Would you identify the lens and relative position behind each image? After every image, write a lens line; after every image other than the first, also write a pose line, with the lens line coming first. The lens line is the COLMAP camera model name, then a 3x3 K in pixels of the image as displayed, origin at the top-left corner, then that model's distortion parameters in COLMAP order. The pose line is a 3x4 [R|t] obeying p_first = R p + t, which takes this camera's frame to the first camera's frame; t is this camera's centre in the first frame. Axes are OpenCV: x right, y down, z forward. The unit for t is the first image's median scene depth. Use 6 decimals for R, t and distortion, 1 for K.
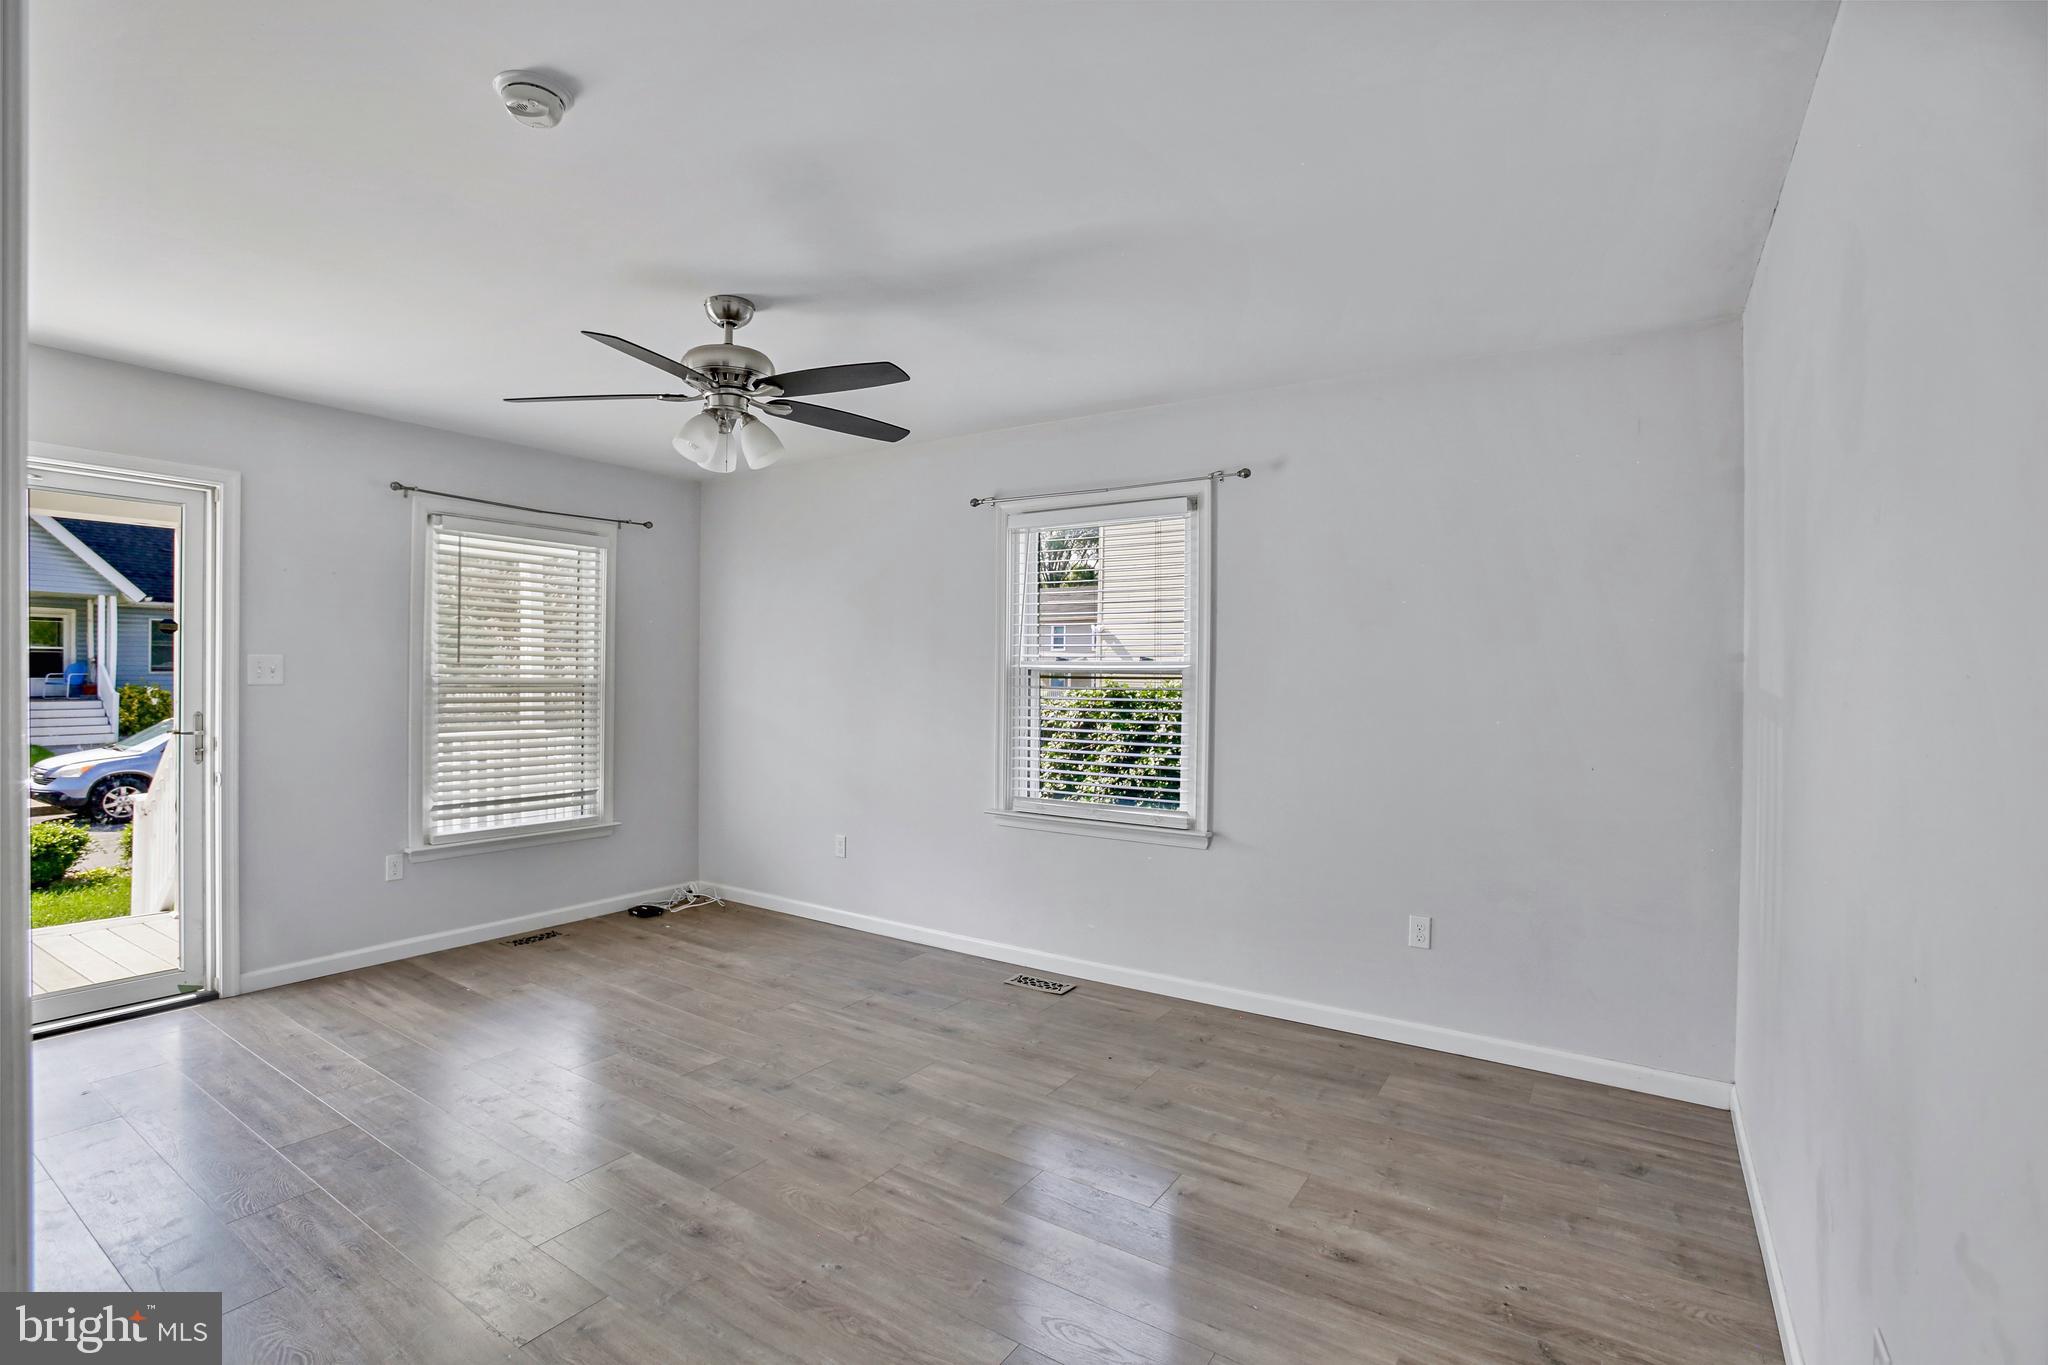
lens RADIAL K [[924.8, 0, 1018.7], [0, 924.8, 682.5], [0, 0, 1]] dist [-0.083139, 0.039918]
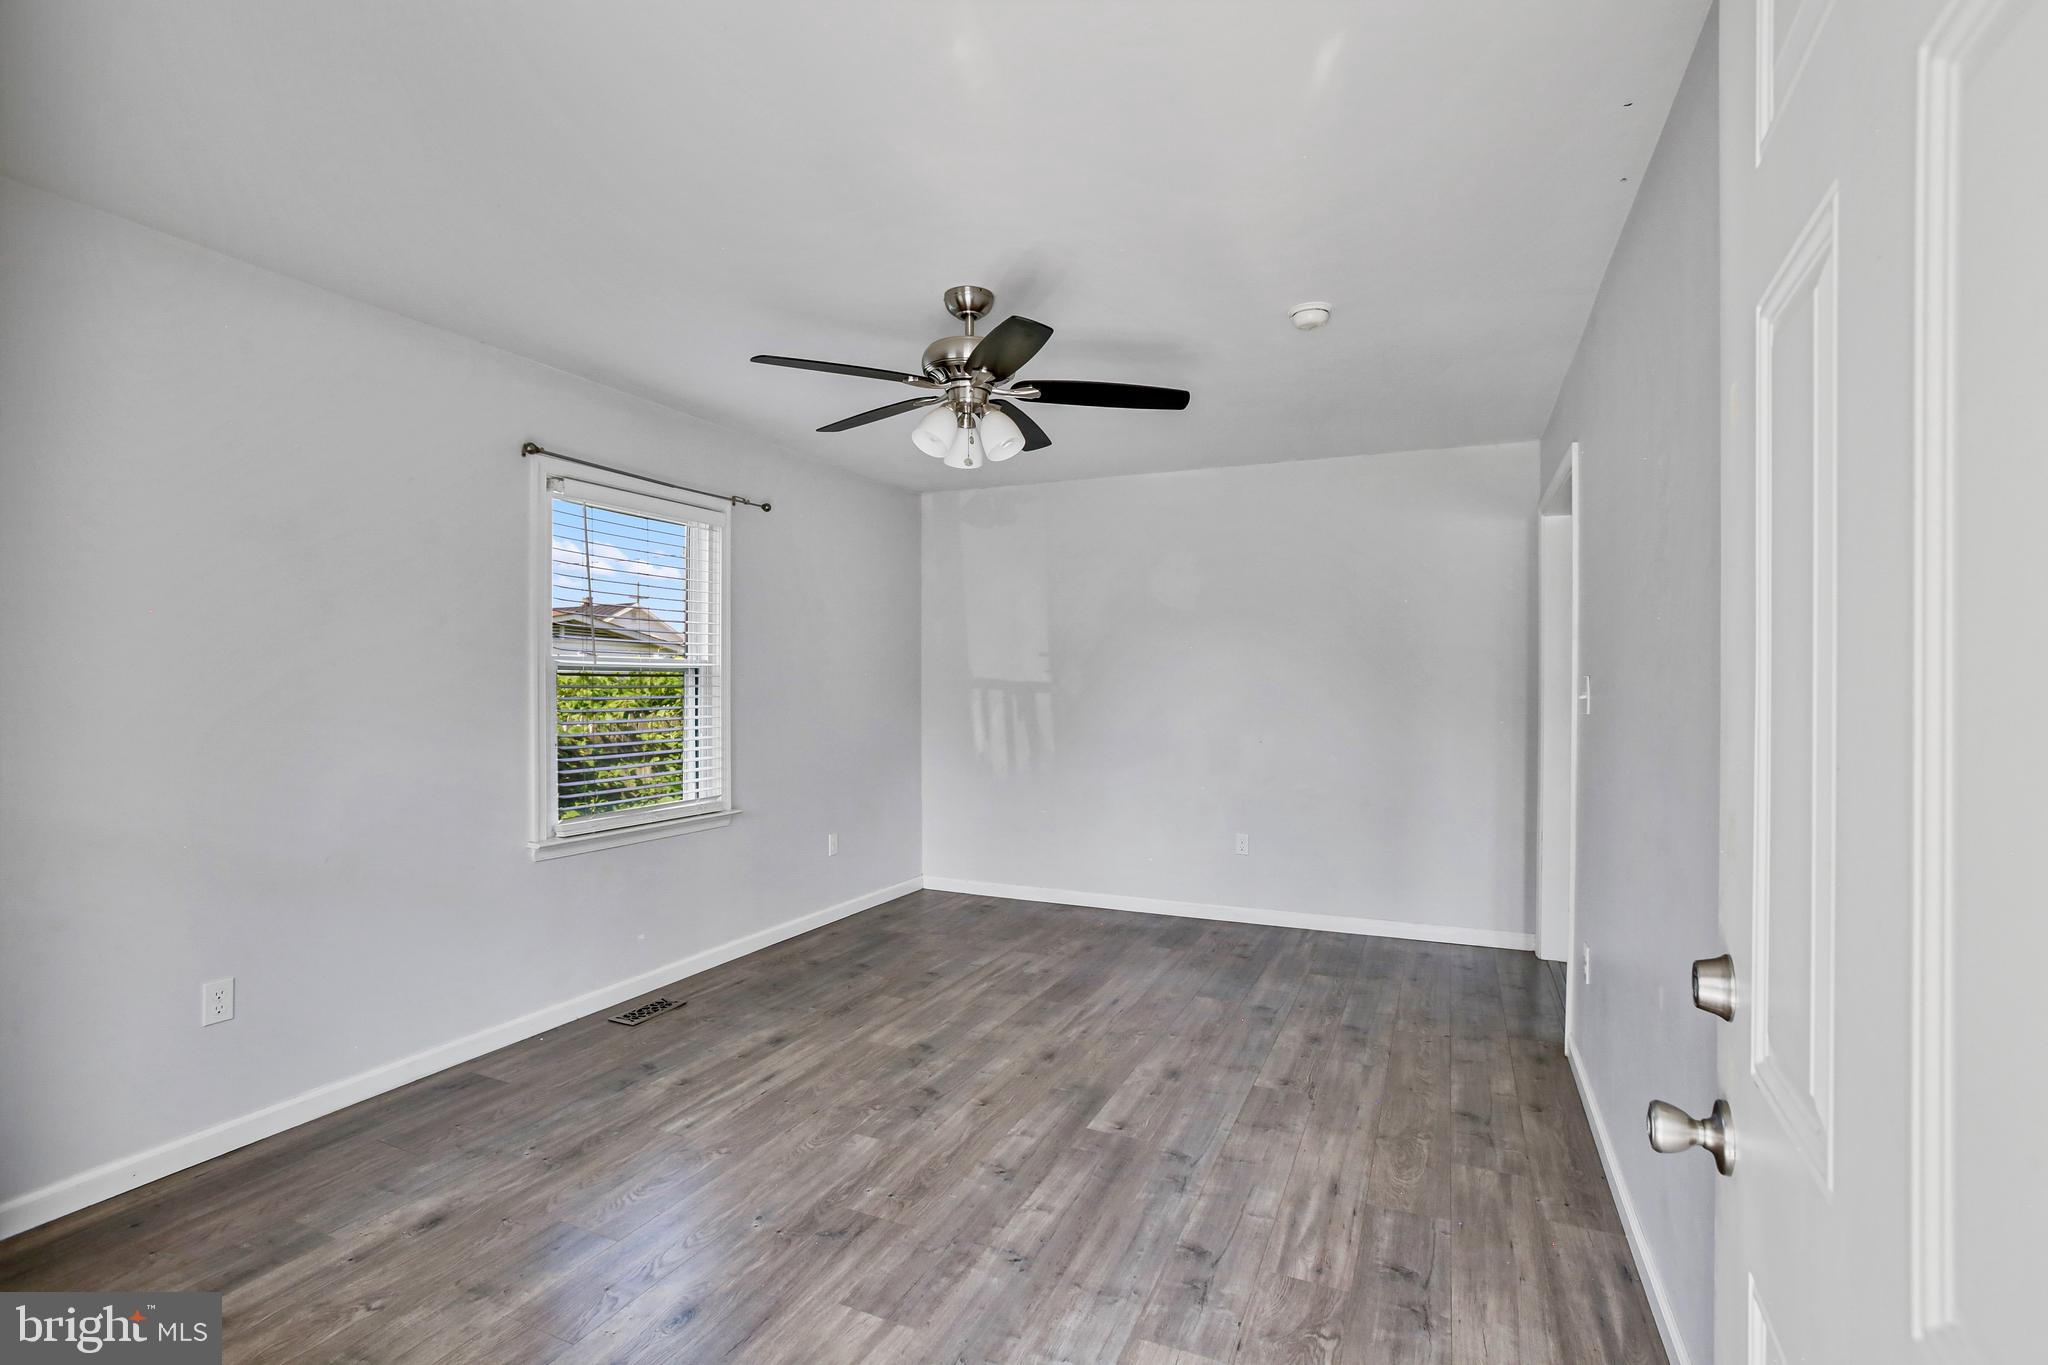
lens RADIAL K [[924.8, 0, 1018.7], [0, 924.8, 682.5], [0, 0, 1]] dist [-0.083139, 0.039918]
pose [[-0.144624, -0.010543, 0.989430, -1.122364], [0.001777, 0.999939, 0.010915, -0.005241], [-0.989485, 0.003337, -0.144597, 0.944508]]
